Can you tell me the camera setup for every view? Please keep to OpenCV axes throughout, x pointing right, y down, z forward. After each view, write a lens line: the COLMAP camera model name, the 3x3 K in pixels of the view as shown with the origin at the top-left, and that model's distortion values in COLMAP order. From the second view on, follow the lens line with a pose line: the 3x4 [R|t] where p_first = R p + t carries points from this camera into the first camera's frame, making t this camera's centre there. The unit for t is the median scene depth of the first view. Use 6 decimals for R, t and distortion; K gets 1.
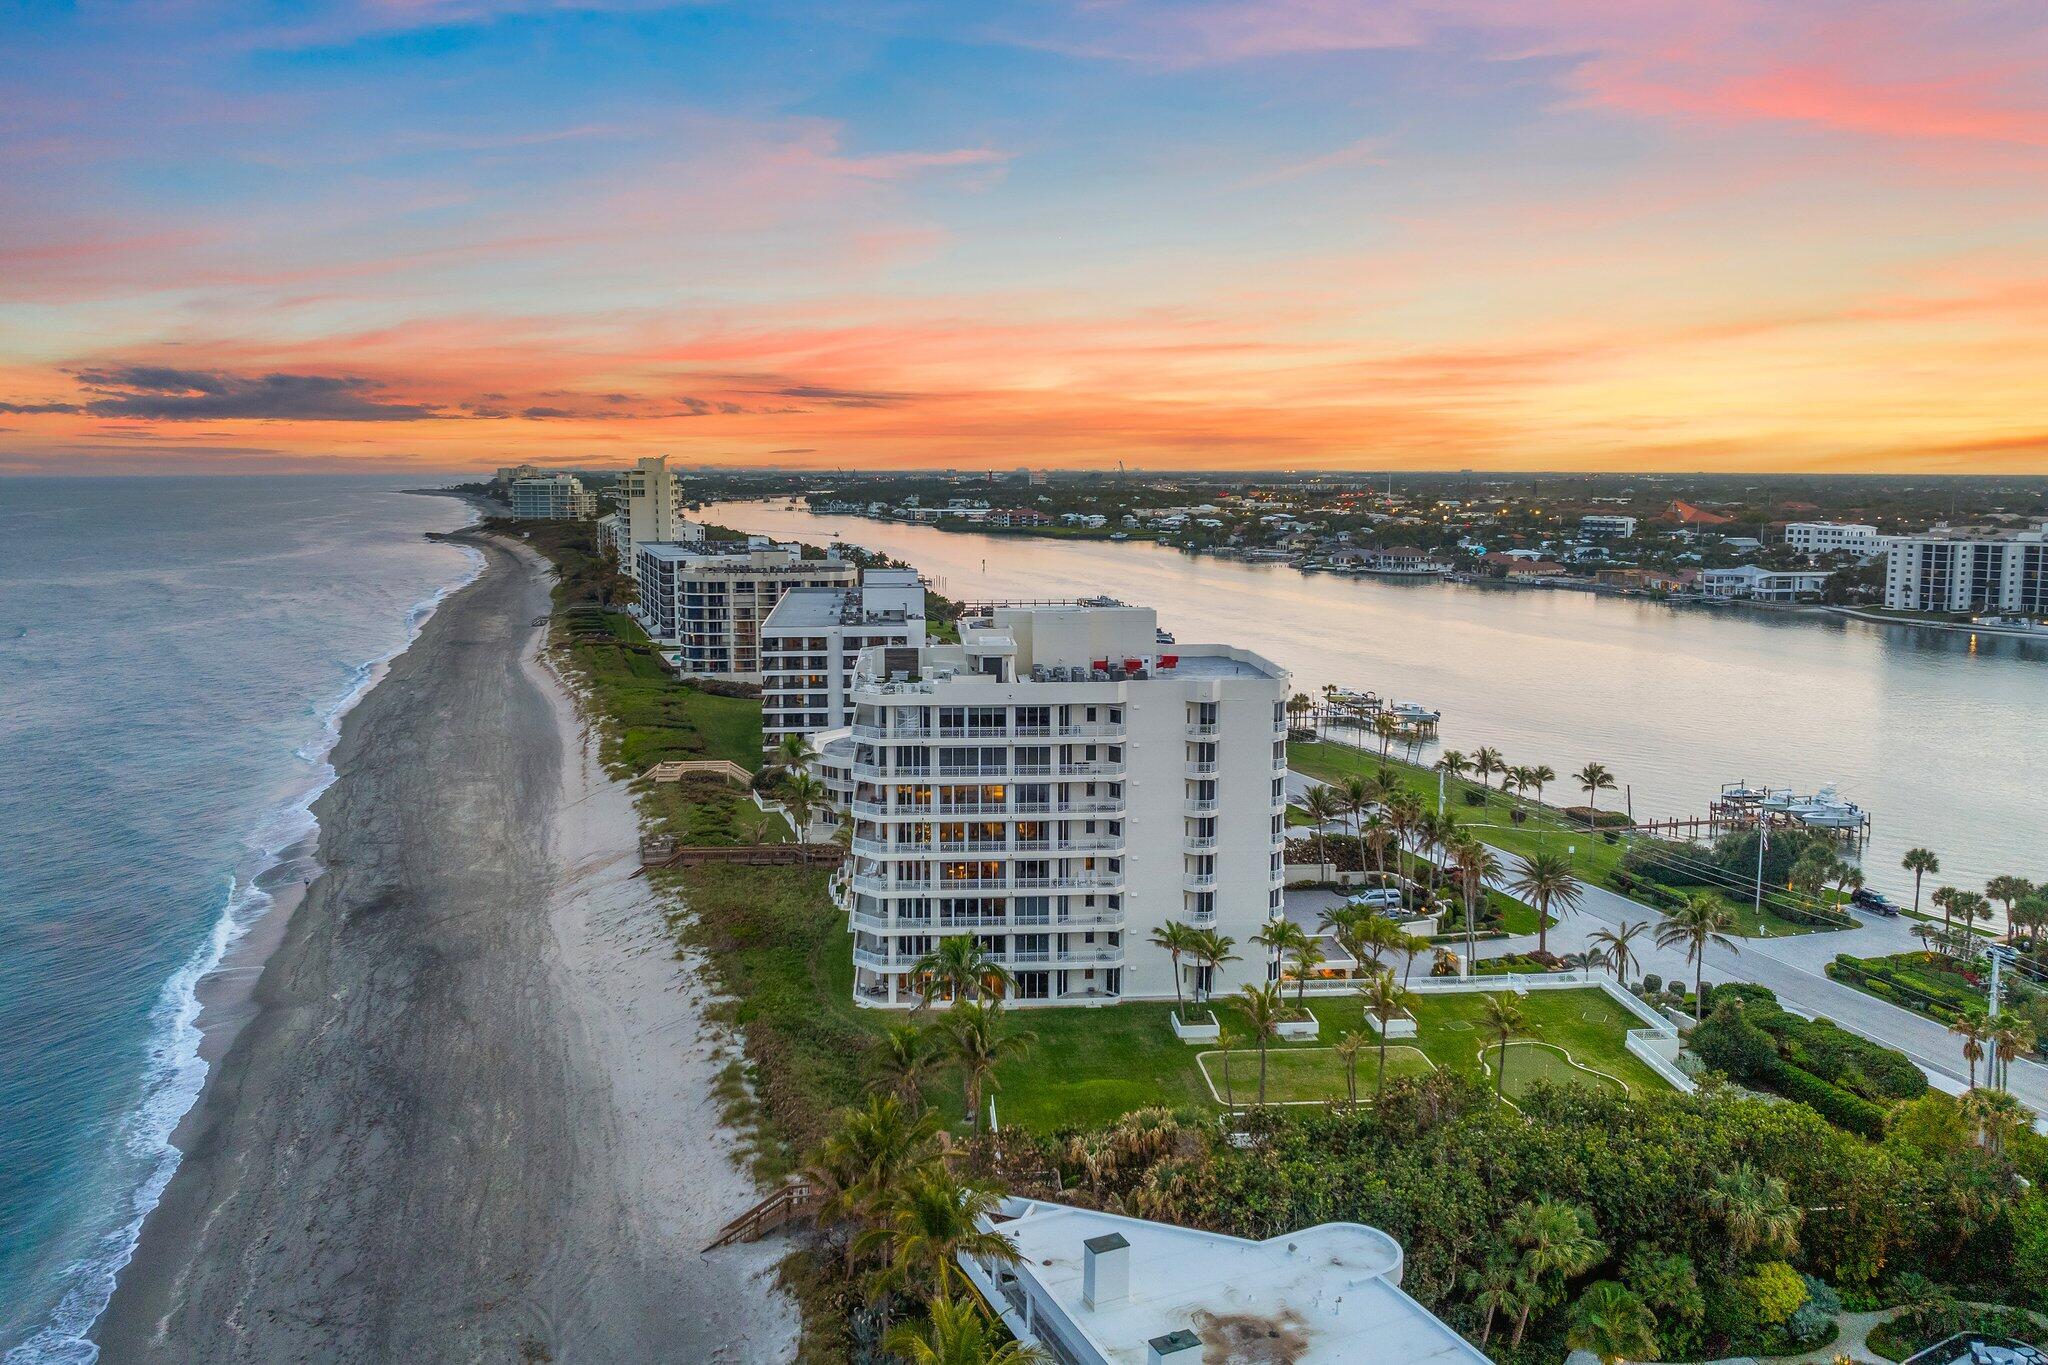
lens RADIAL K [[1462.4, 0, 1018.4], [0, 1462.4, 611.9], [0, 0, 1]] dist [-0.034786, -0.001848]
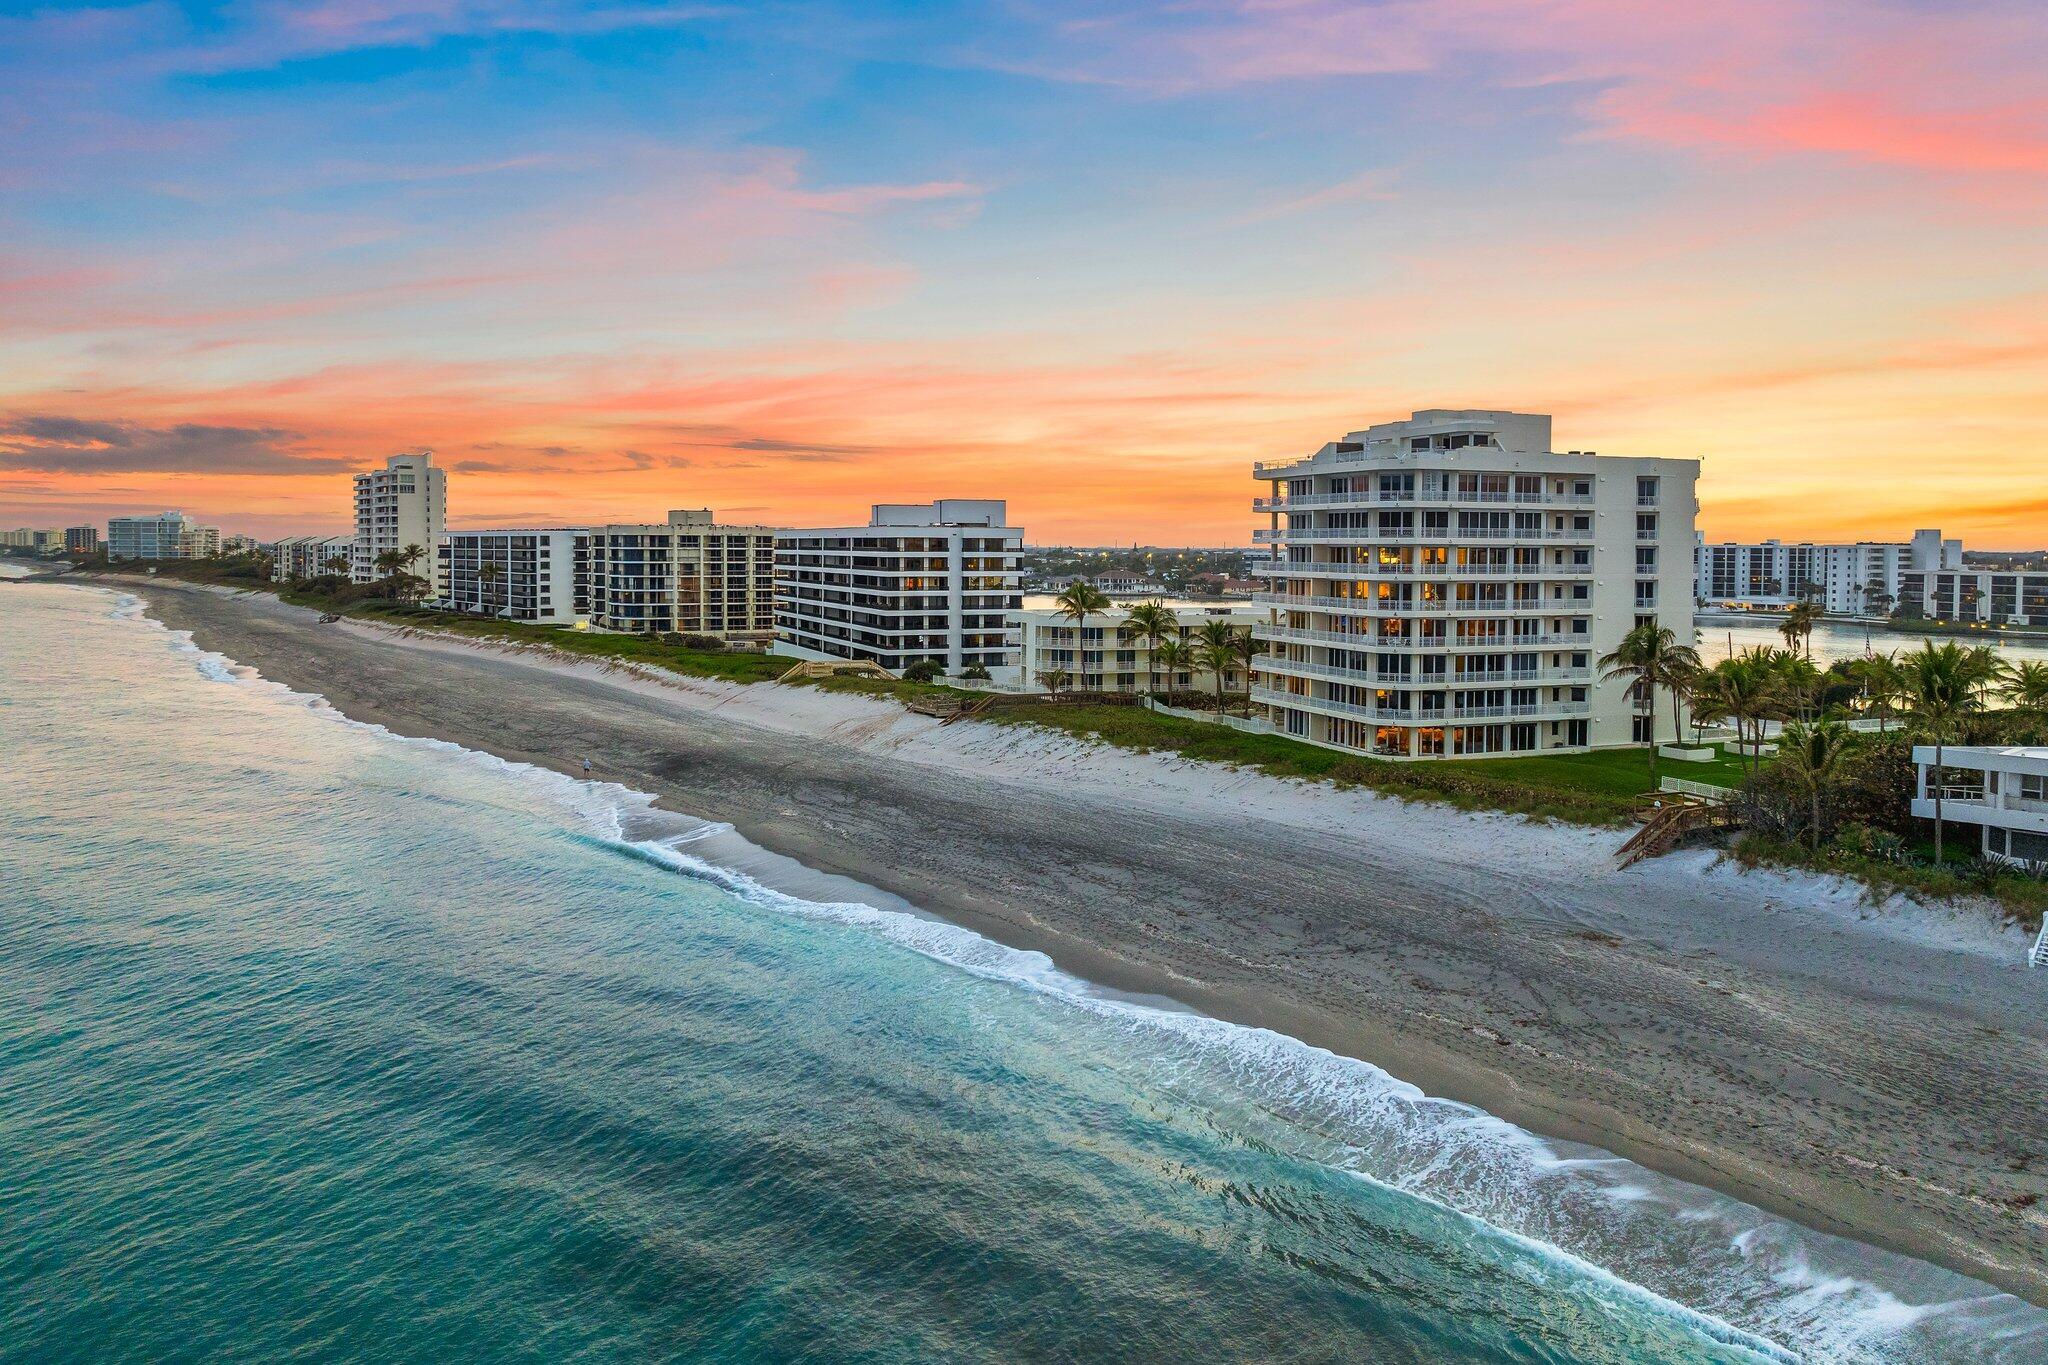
lens RADIAL K [[1462.4, 0, 1018.4], [0, 1462.4, 611.9], [0, 0, 1]] dist [-0.034786, -0.001848]
pose [[0.956846, -0.009933, 0.290427, -0.412871], [0.025002, 0.998524, -0.048222, 0.128716], [-0.289519, 0.053402, 0.955681, 0.044431]]
